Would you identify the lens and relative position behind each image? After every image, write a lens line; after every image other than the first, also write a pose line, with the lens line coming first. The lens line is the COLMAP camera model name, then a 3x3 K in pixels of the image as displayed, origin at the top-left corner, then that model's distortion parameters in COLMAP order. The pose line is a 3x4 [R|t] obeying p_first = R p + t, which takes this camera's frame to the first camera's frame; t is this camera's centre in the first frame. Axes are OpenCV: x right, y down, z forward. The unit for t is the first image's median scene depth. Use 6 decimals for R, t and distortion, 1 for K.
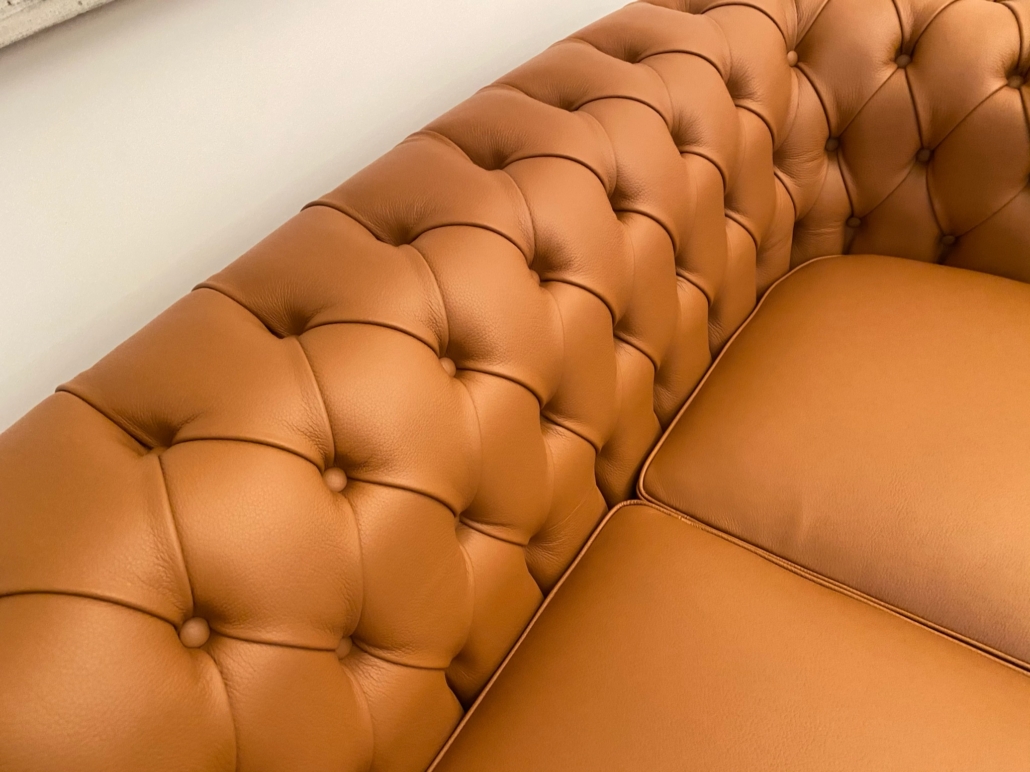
lens RADIAL K [[771.1, 0, 529.8], [0, 771.1, 384.3], [0, 0, 1]] dist [0.043211, -0.062044]
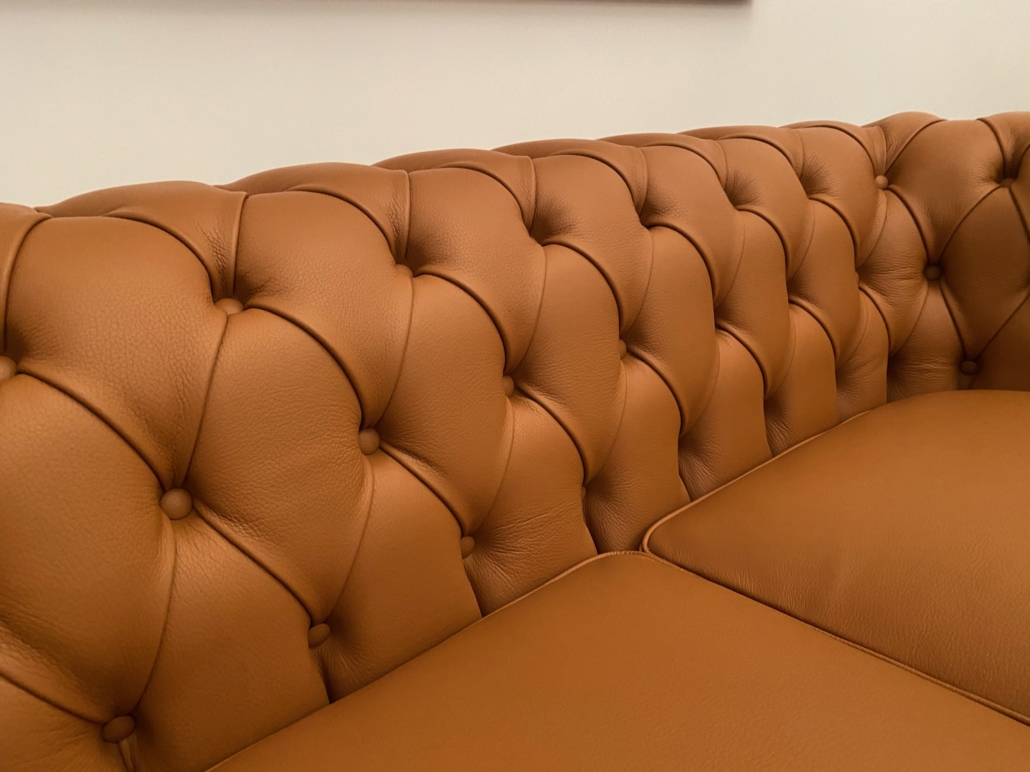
lens RADIAL K [[771.4, 0, 515.0], [0, 771.4, 386.0], [0, 0, 1]] dist [0.039232, -0.061197]
pose [[0.963056, 0.102424, -0.249065, 0.178271], [-0.194269, 0.904723, -0.379125, 0.284649], [0.186503, 0.413504, 0.891196, 0.173384]]
